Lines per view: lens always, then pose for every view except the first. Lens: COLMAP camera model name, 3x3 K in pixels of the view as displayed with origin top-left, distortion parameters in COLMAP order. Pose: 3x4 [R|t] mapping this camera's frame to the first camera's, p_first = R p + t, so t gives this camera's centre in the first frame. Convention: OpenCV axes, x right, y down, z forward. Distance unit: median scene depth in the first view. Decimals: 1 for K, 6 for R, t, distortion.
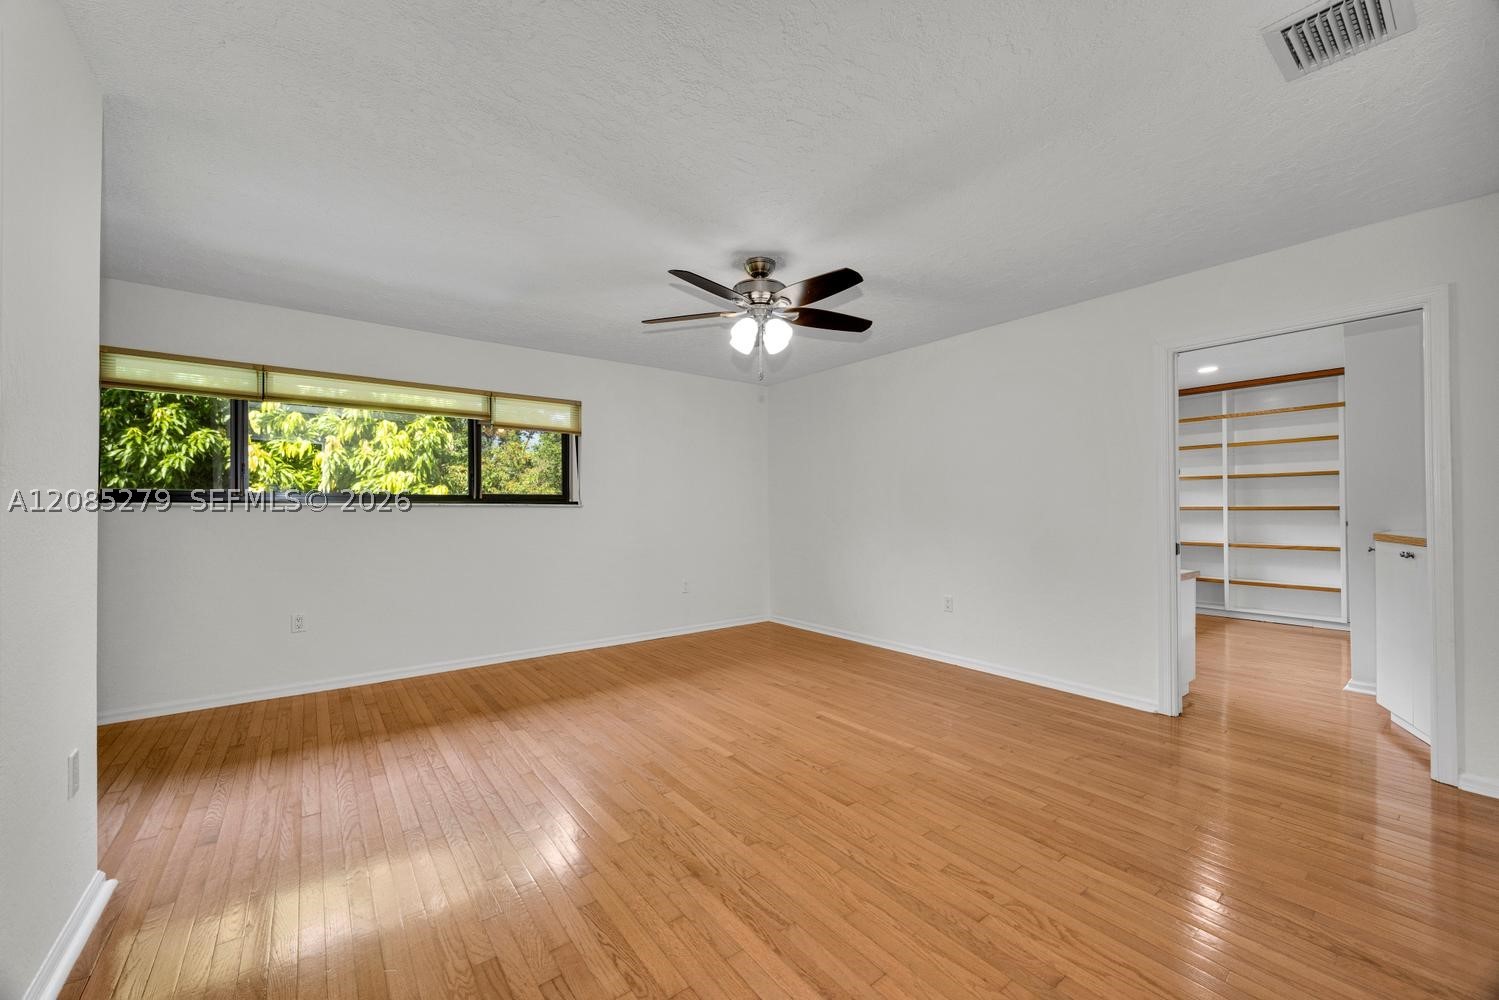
lens RADIAL K [[567.6, 0, 751.9], [0, 567.6, 498.8], [0, 0, 1]] dist [-0.000600, -0.000260]
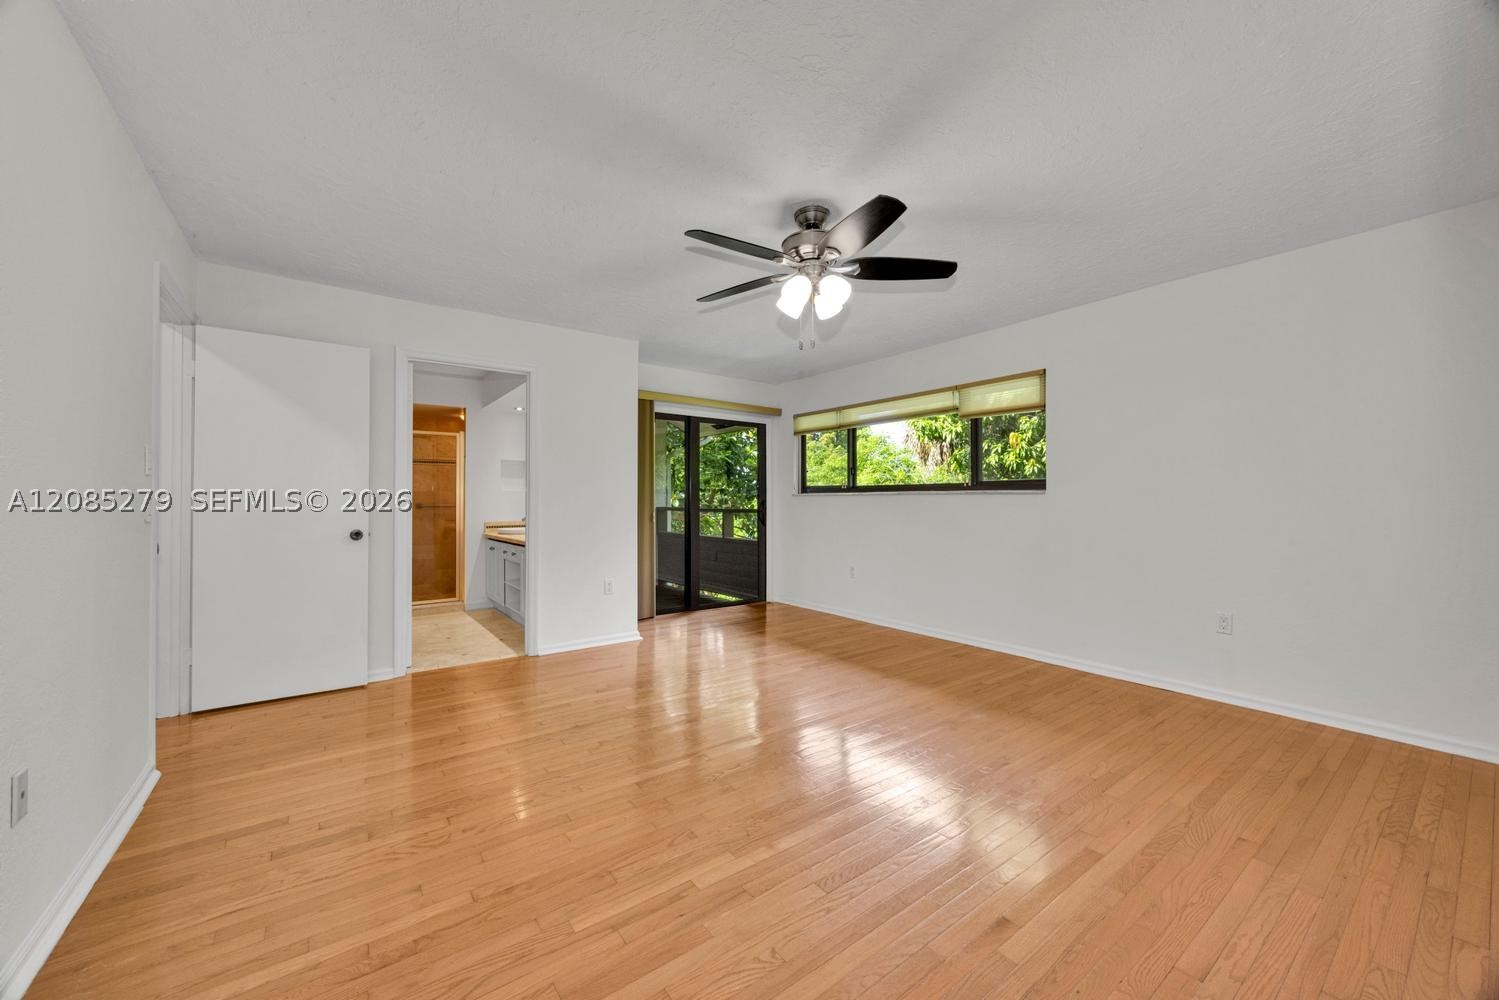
lens RADIAL K [[567.6, 0, 751.9], [0, 567.6, 498.8], [0, 0, 1]] dist [-0.000600, -0.000260]
pose [[-0.017282, 0.001702, -0.999849, 0.886381], [0.021452, 0.999769, 0.001331, 0.017406], [0.999620, -0.021426, -0.017315, 0.914743]]
